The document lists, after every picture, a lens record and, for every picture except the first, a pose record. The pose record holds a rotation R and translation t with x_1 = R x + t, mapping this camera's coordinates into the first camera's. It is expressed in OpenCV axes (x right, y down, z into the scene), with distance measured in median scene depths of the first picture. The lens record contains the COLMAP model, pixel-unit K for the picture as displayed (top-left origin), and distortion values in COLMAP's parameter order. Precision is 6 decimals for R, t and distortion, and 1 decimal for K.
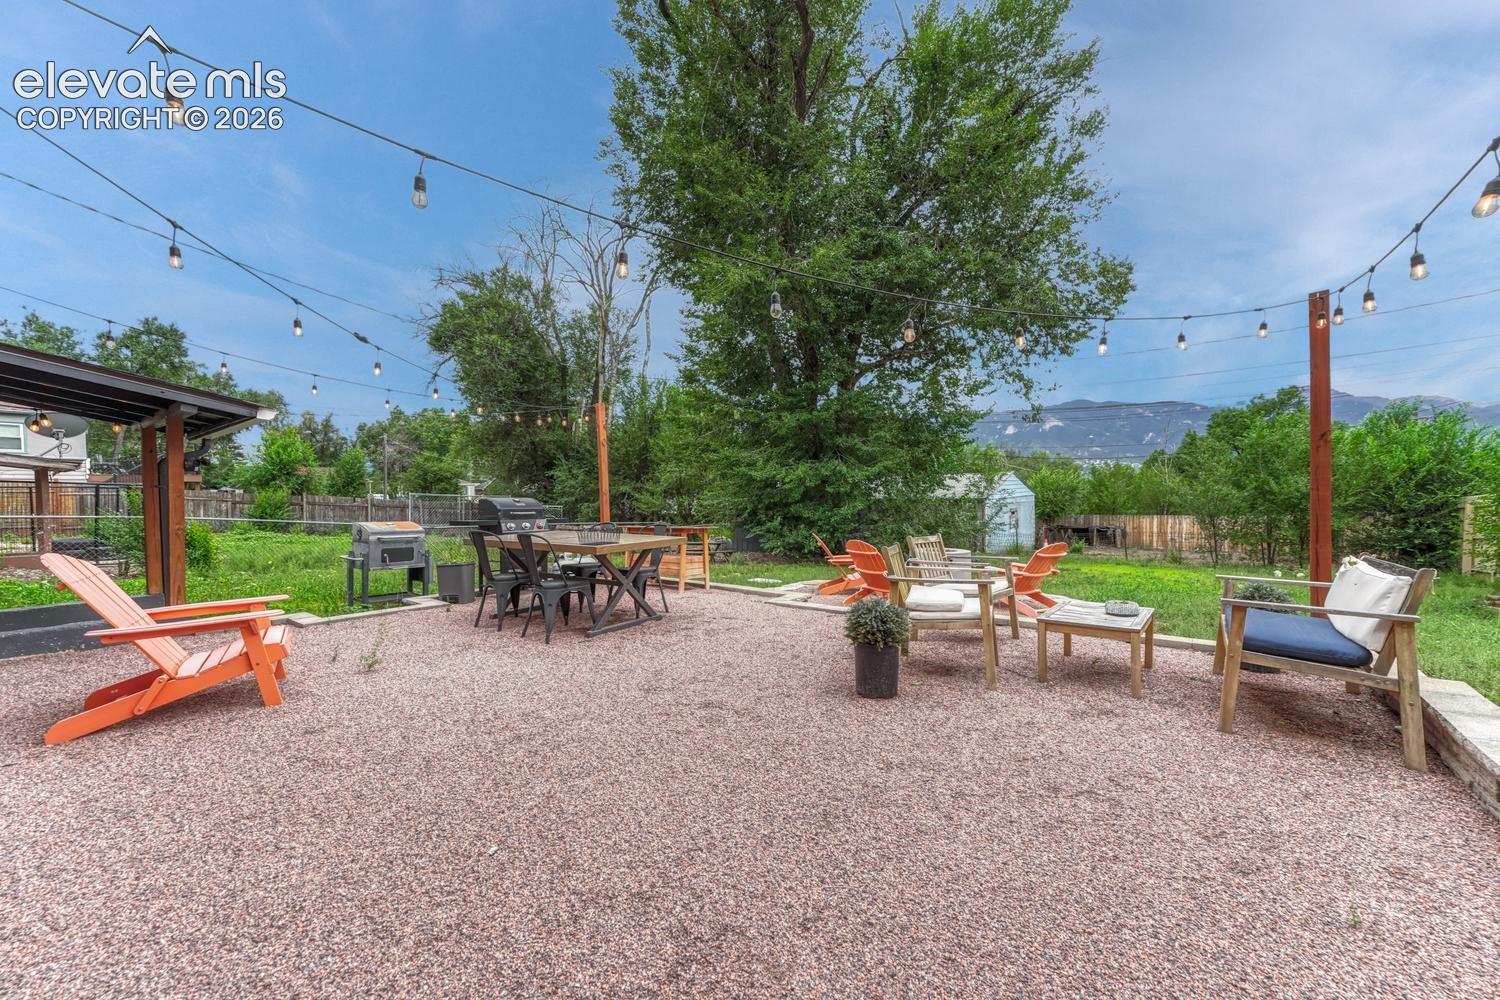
lens RADIAL K [[633.6, 0, 751.2], [0, 633.6, 494.5], [0, 0, 1]] dist [-0.000433, -0.000180]
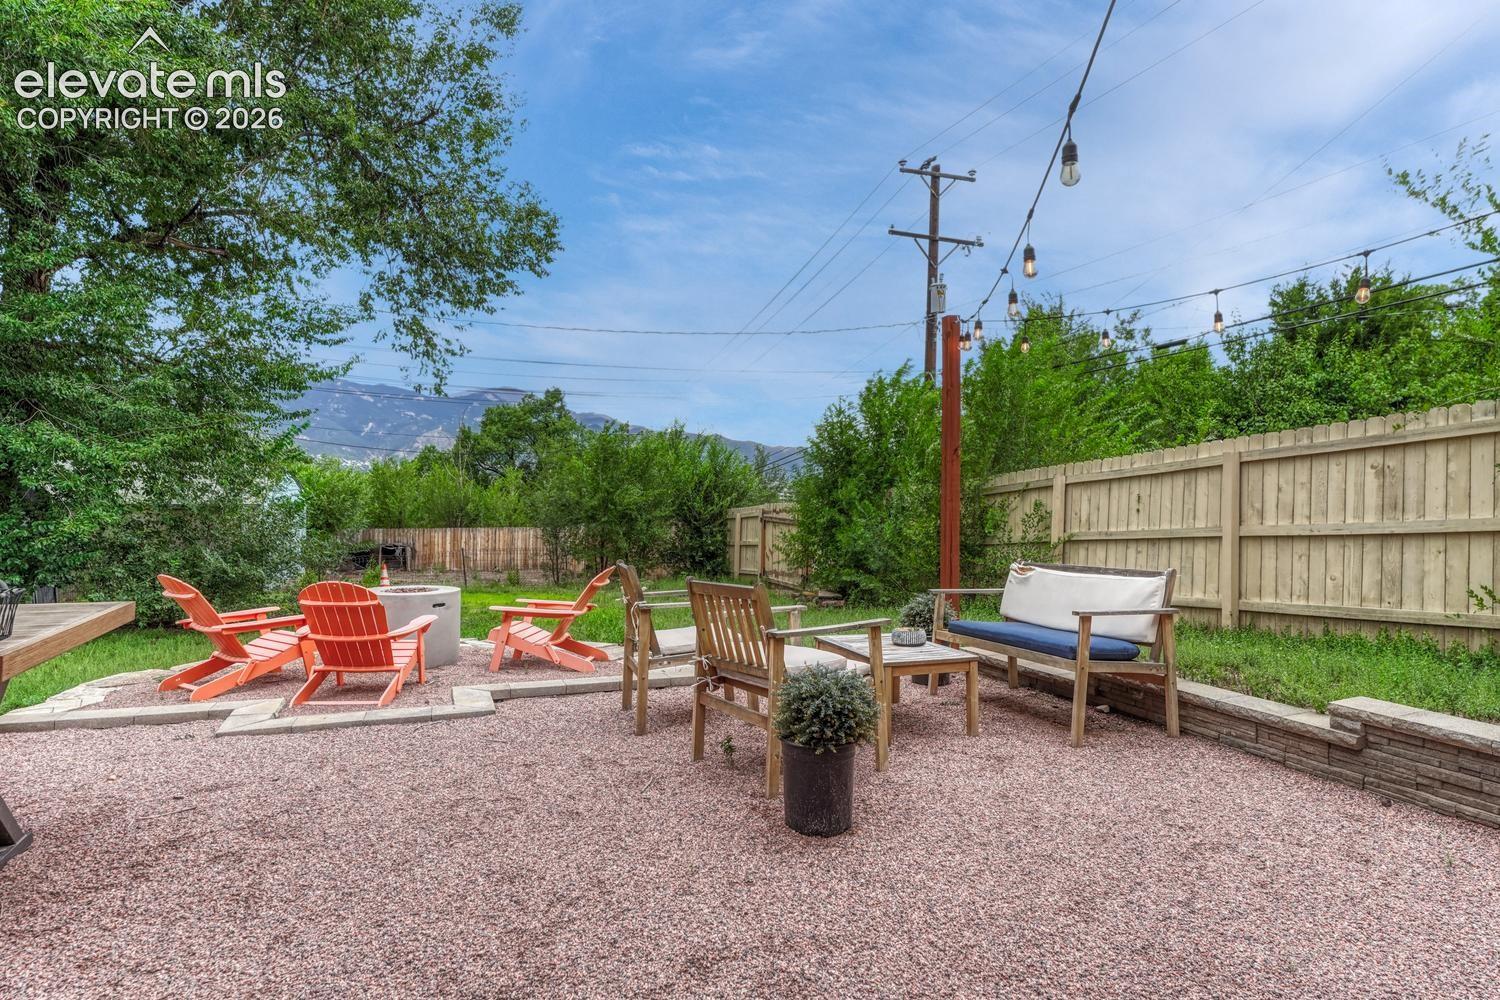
lens RADIAL K [[860.8, 0, 747.9], [0, 860.8, 479.4], [0, 0, 1]] dist [-0.000997, -0.000378]
pose [[0.488662, 0.038231, 0.871635, -0.126034], [-0.016775, 0.999267, -0.034424, 0.002440], [-0.872312, 0.002200, 0.488945, 0.144078]]
